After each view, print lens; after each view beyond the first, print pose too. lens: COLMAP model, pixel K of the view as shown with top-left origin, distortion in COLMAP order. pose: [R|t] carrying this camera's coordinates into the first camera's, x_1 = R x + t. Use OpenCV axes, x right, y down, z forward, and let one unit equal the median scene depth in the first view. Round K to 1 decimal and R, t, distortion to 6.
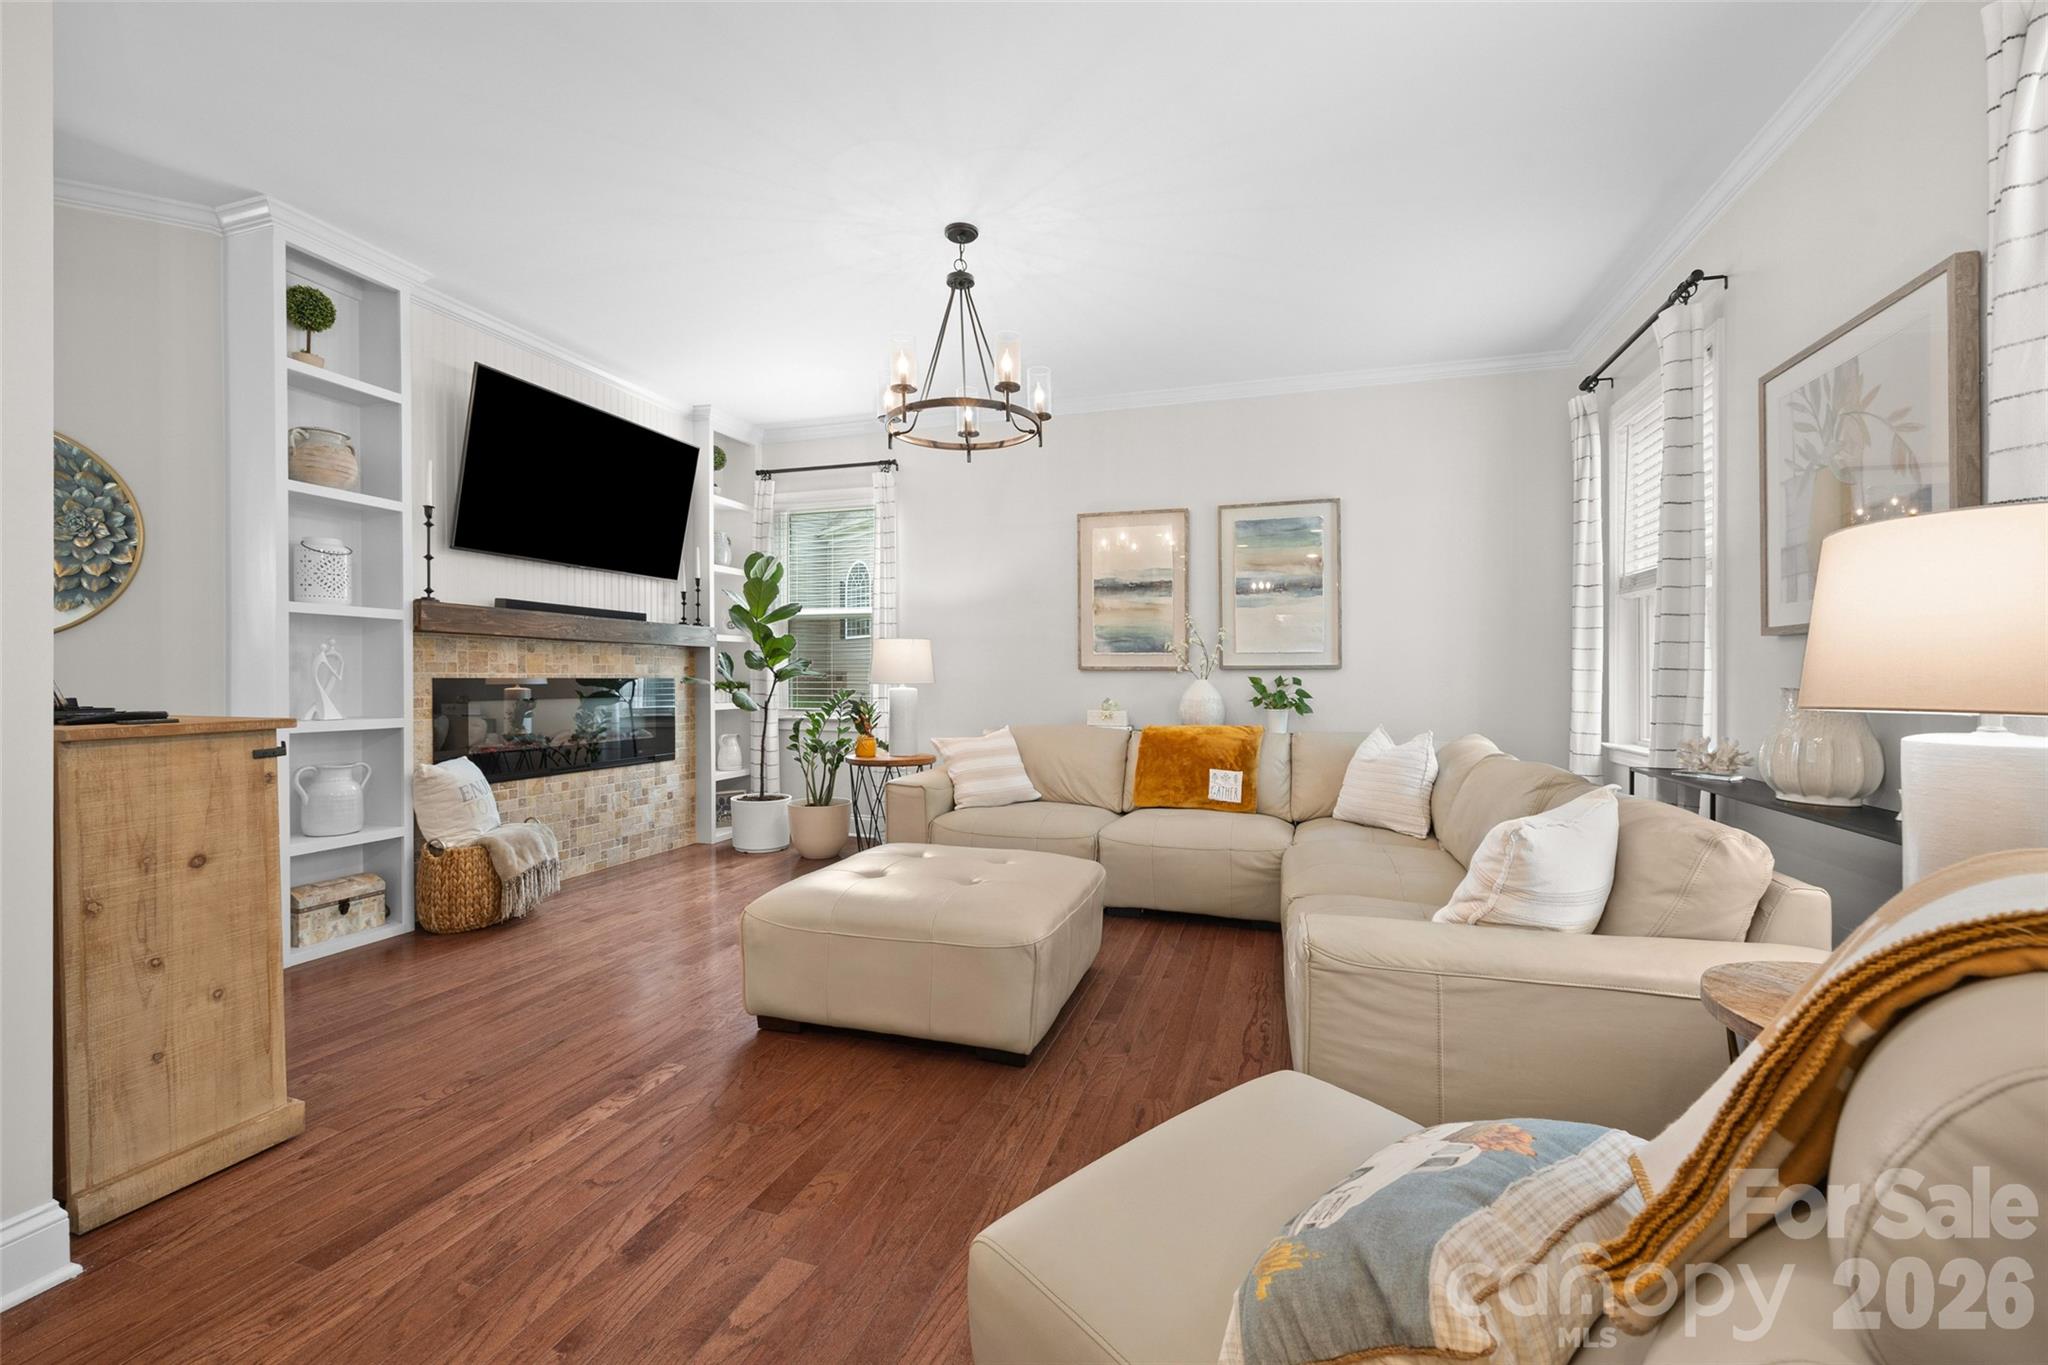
lens RADIAL K [[828.8, 0, 1023.3], [0, 828.8, 674.7], [0, 0, 1]] dist [0.000731, -0.000942]
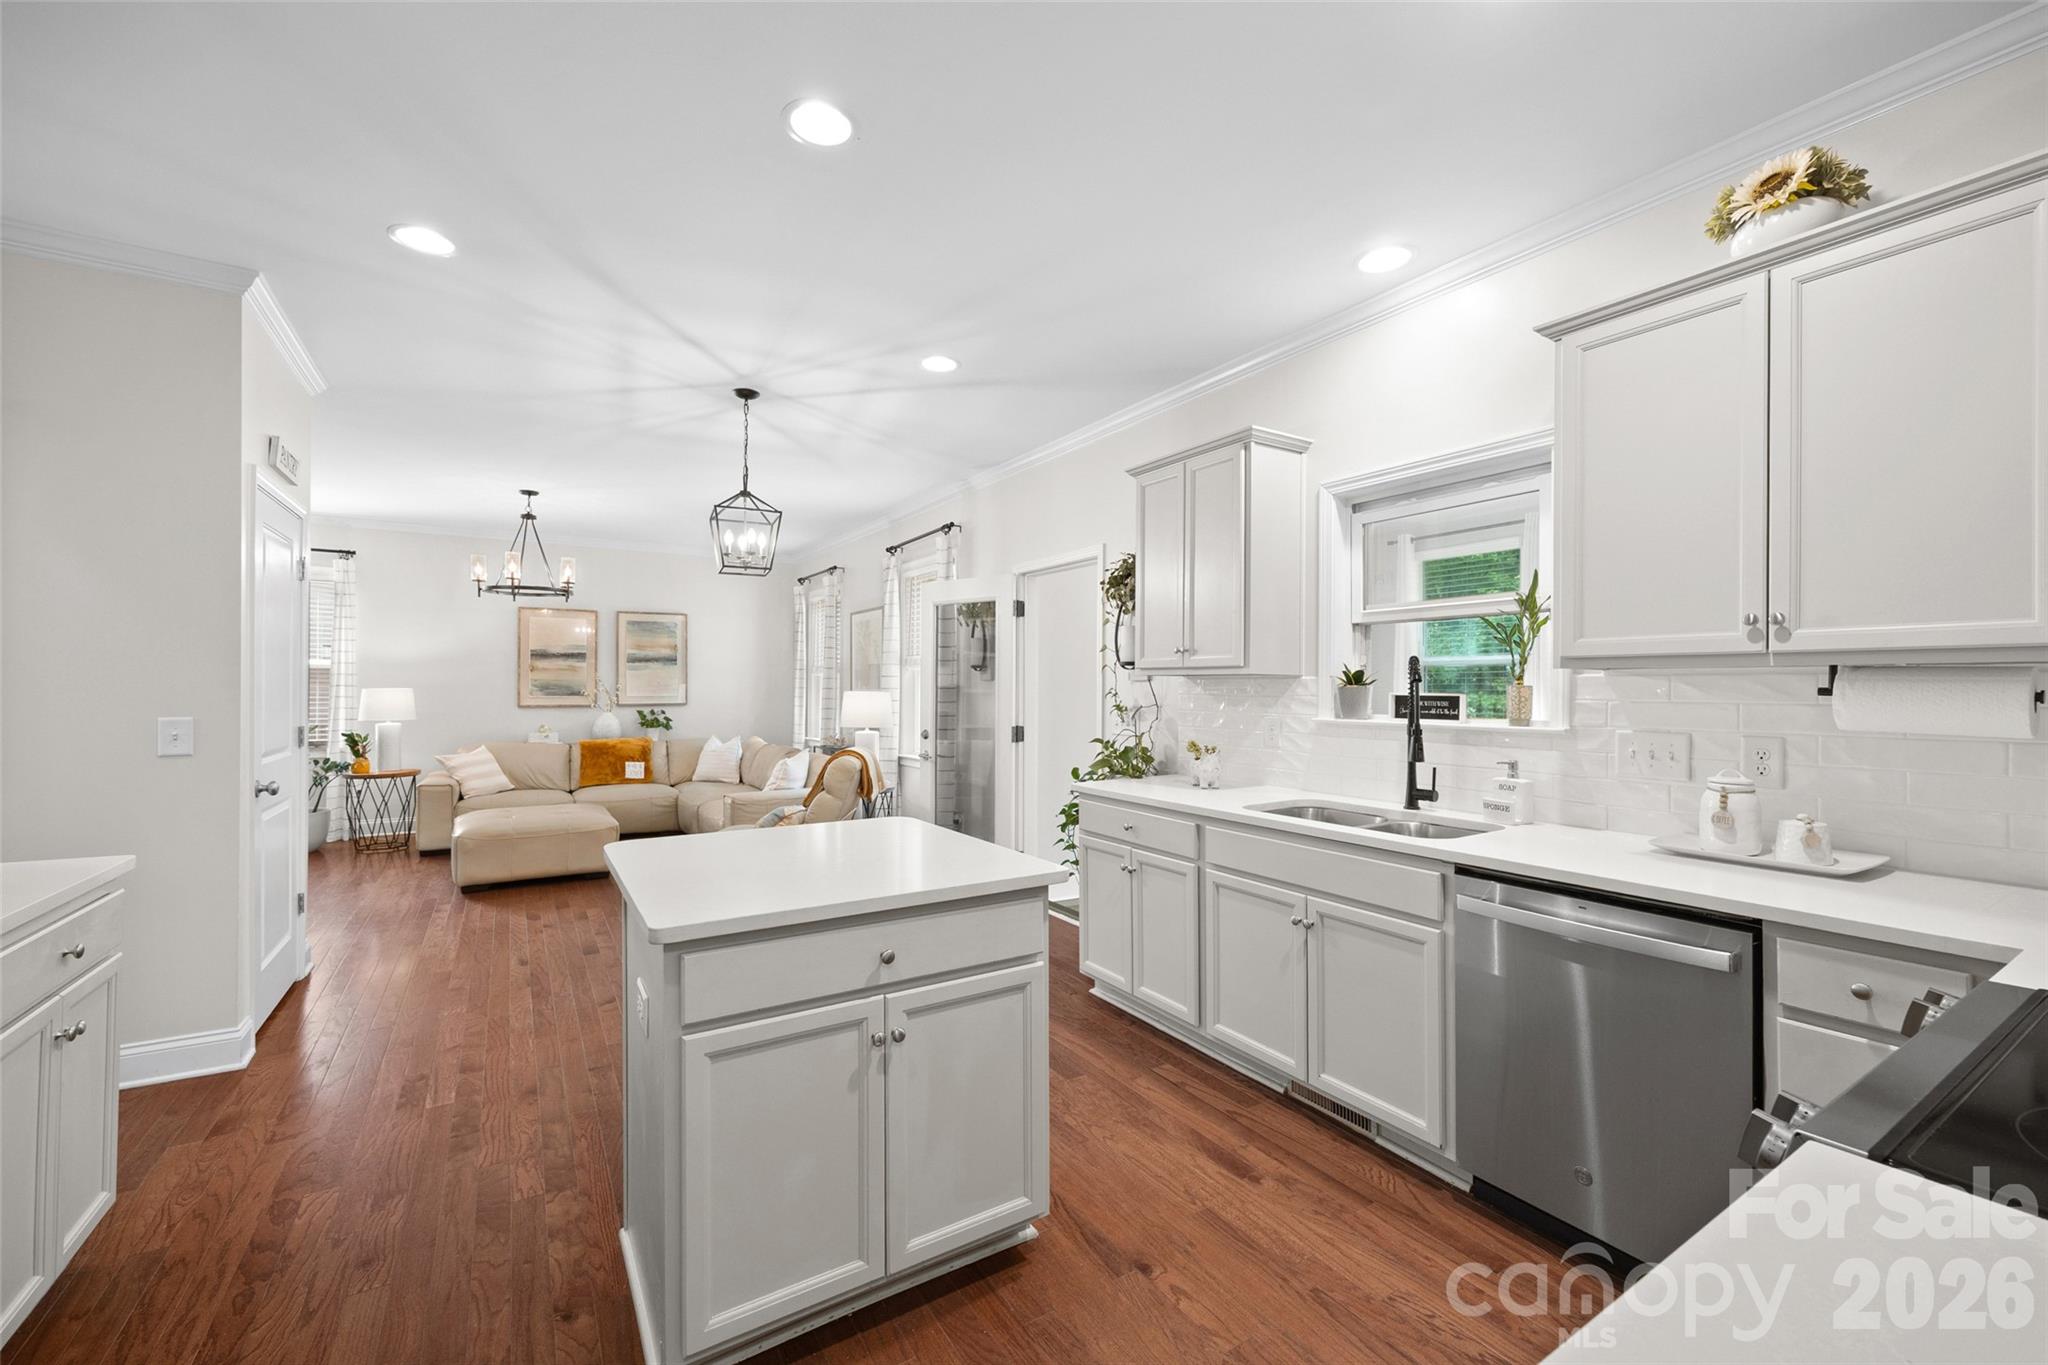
lens RADIAL K [[828.8, 0, 1024.3], [0, 828.8, 683.6], [0, 0, 1]] dist [0.000731, -0.000942]
pose [[0.649162, 0.003461, 0.760642, -0.543824], [-0.000293, 0.999991, -0.004300, -0.047758], [-0.760650, 0.002568, 0.649157, -0.788515]]
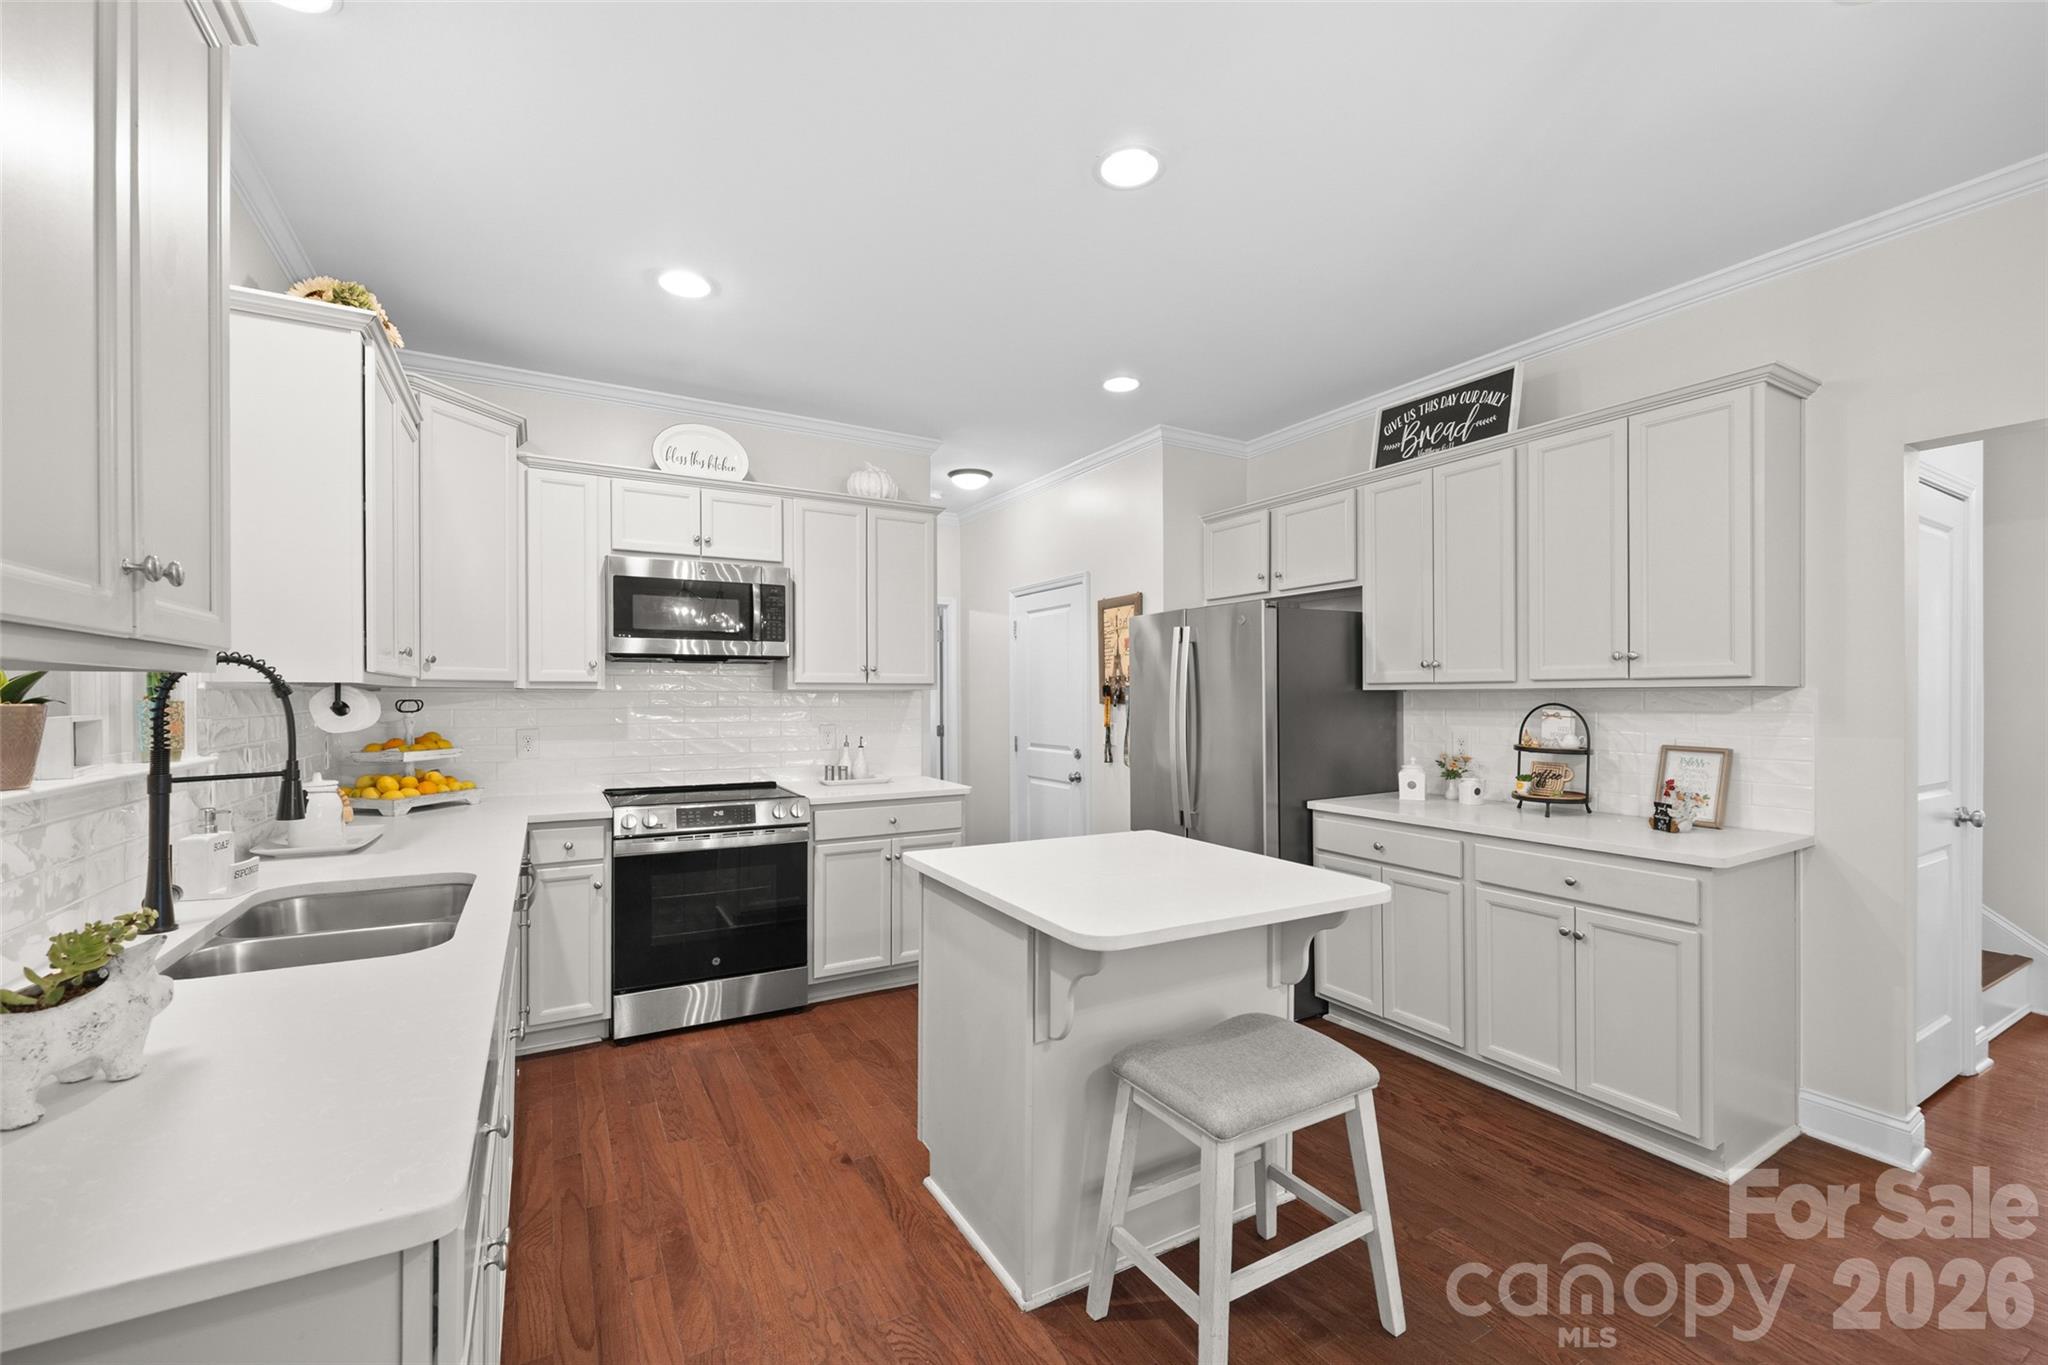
lens RADIAL K [[828.8, 0, 1026.2], [0, 828.8, 695.5], [0, 0, 1]] dist [0.000731, -0.000942]
pose [[-0.671185, -0.007373, -0.741253, 0.124429], [-0.006080, 0.999972, -0.004441, -0.051965], [0.741265, 0.001526, -0.671211, -0.129238]]
